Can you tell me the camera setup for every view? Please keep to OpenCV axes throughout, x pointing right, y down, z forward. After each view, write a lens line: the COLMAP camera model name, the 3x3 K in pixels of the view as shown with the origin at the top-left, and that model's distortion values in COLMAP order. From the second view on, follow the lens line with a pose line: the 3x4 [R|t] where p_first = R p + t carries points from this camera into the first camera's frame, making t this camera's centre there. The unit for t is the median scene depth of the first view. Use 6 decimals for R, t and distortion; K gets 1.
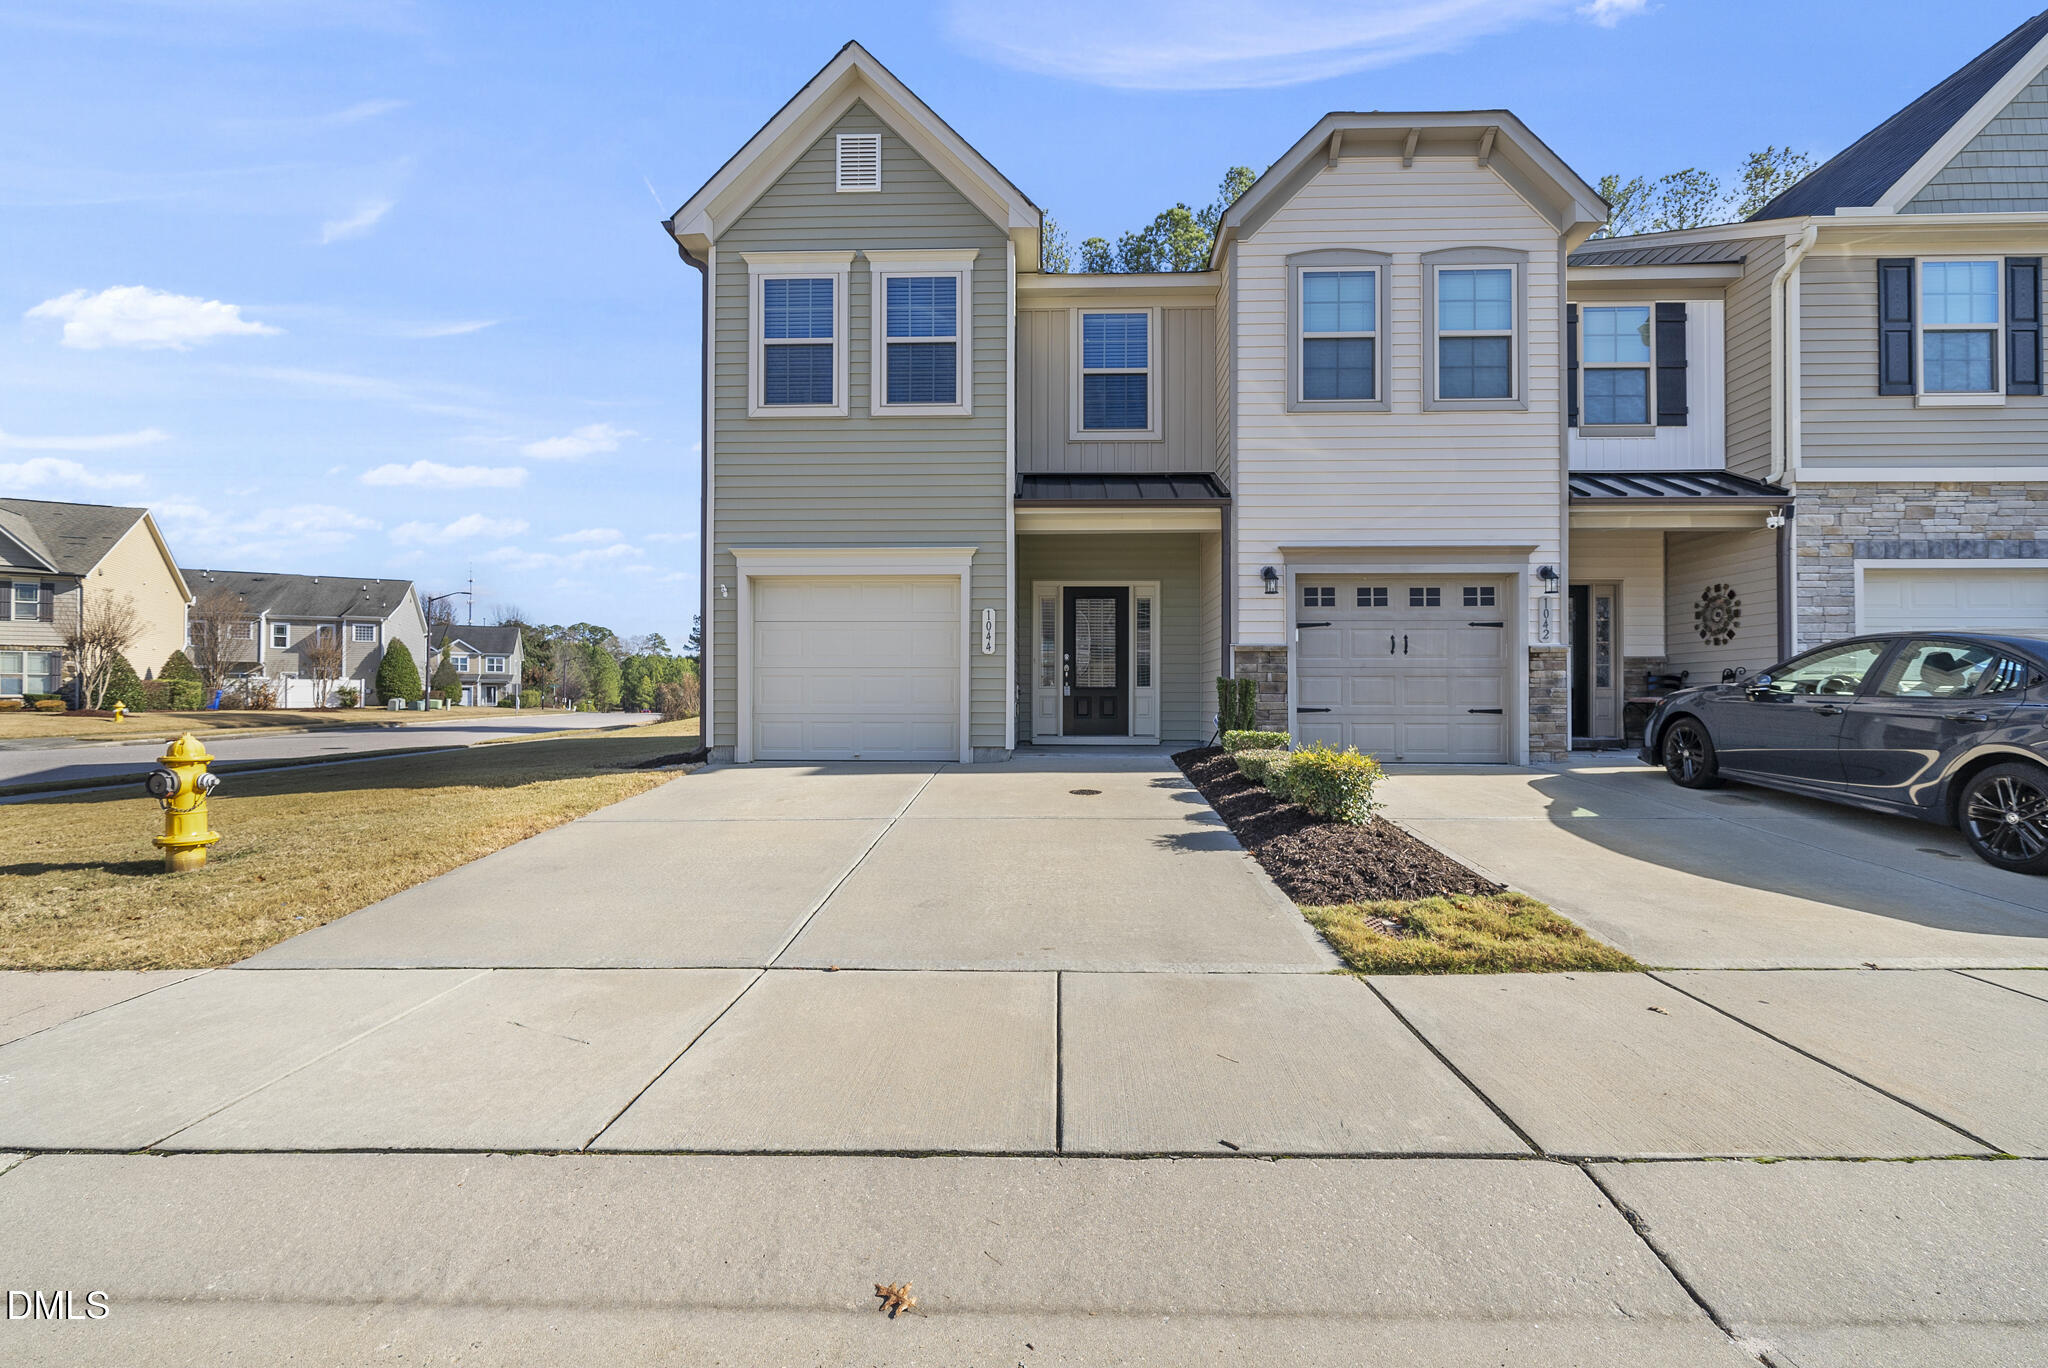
lens RADIAL K [[877.8, 0, 1024.0], [0, 877.8, 684.0], [0, 0, 1]] dist [-0.002116, -0.000186]
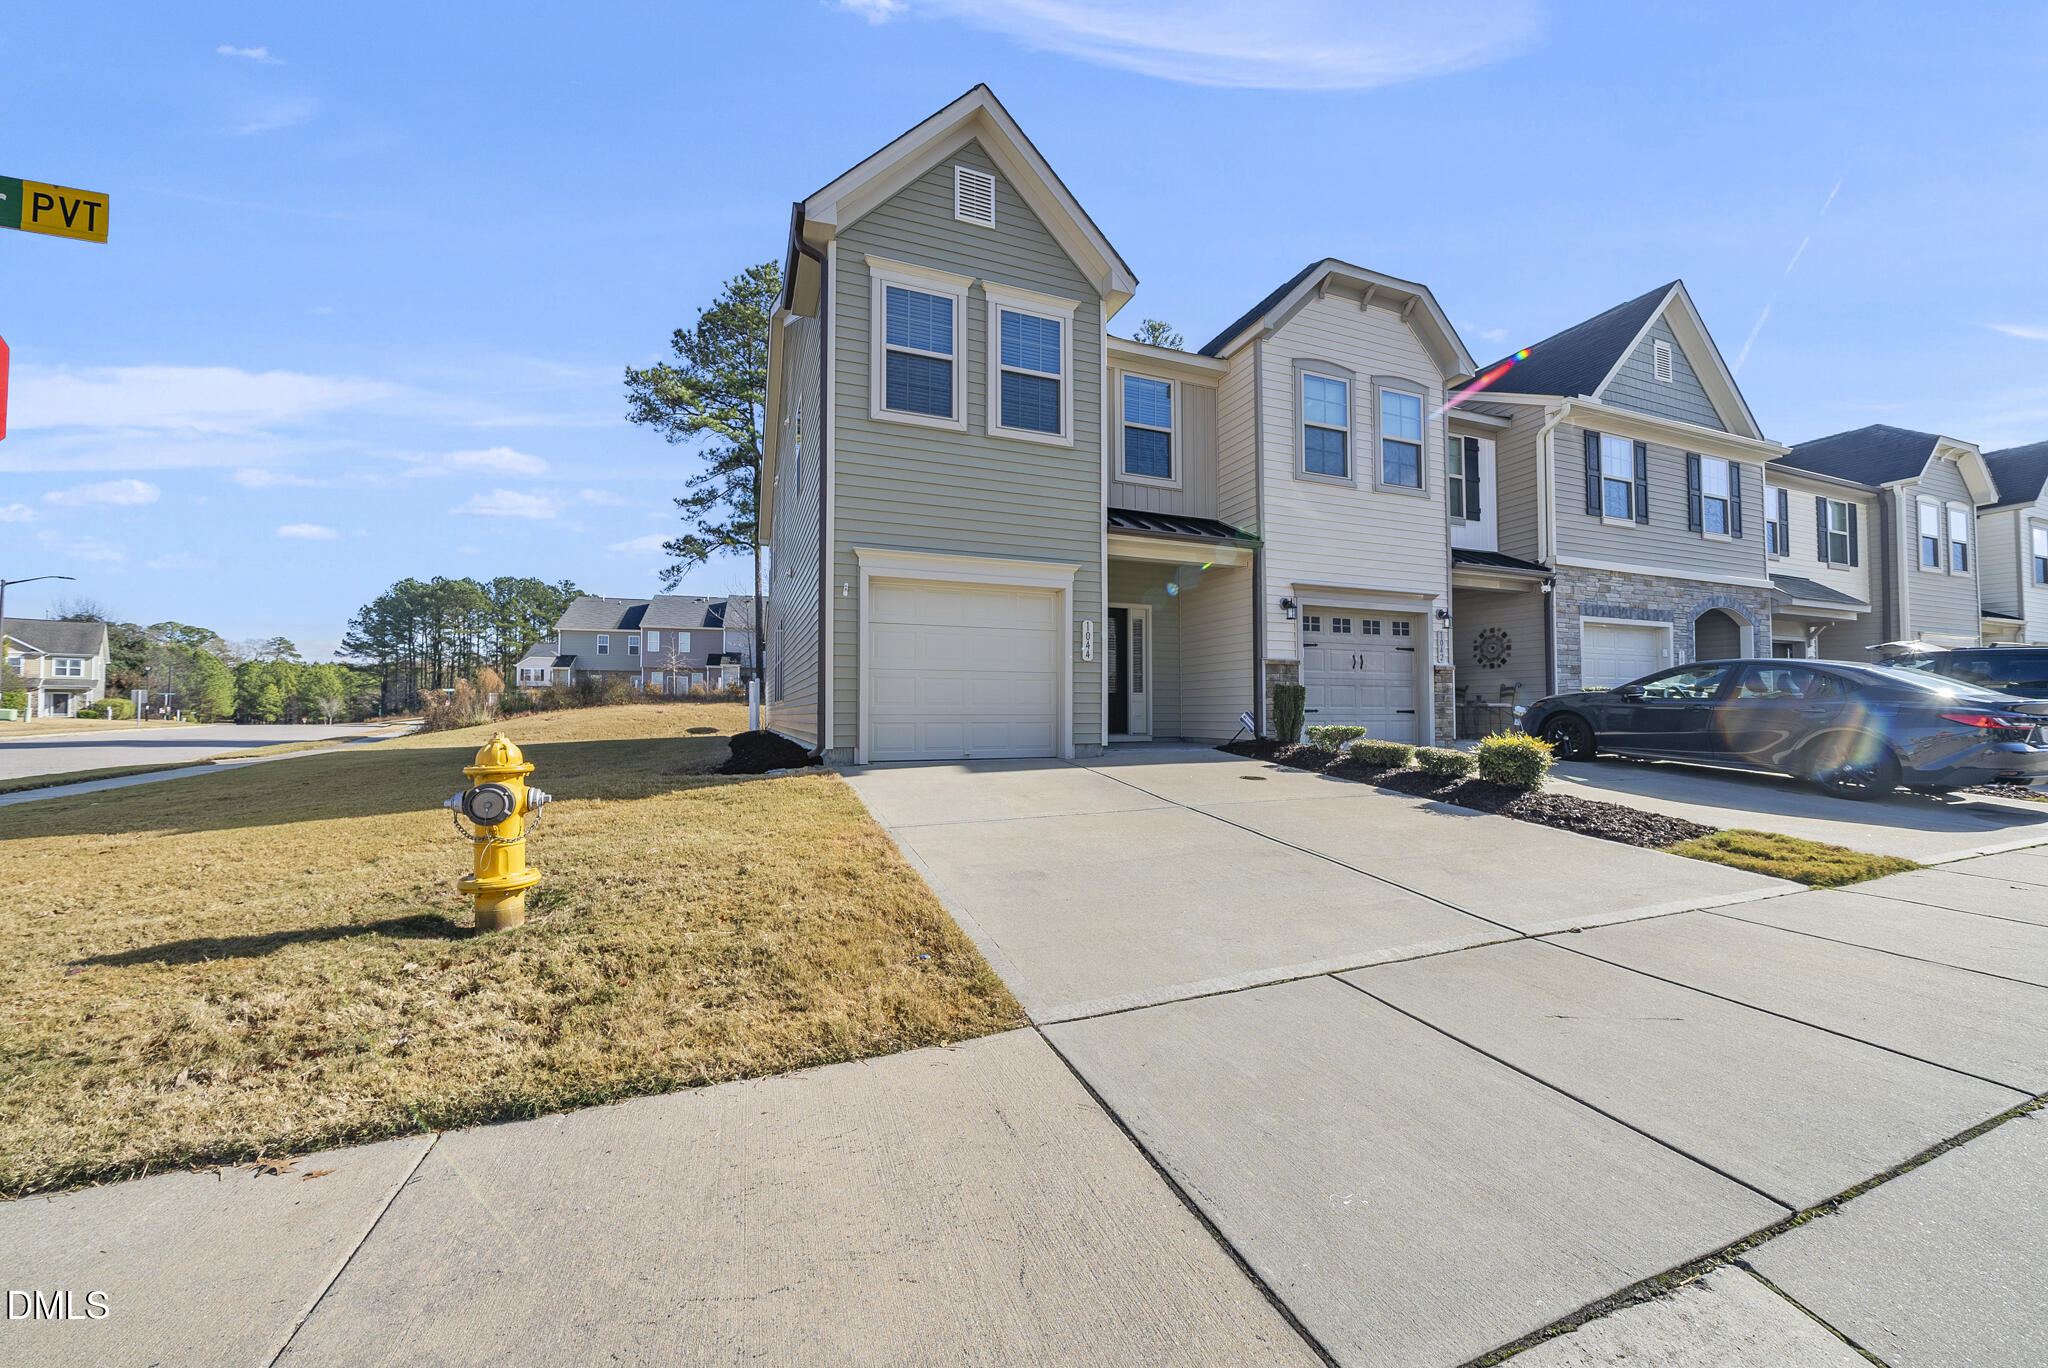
lens RADIAL K [[739.7, 0, 1027.0], [0, 739.7, 685.6], [0, 0, 1]] dist [-0.006945, -0.000053]
pose [[0.919851, 0.013087, 0.392049, -0.477860], [-0.006730, 0.999823, -0.017585, 0.014320], [-0.392210, 0.013538, 0.919776, 0.160161]]
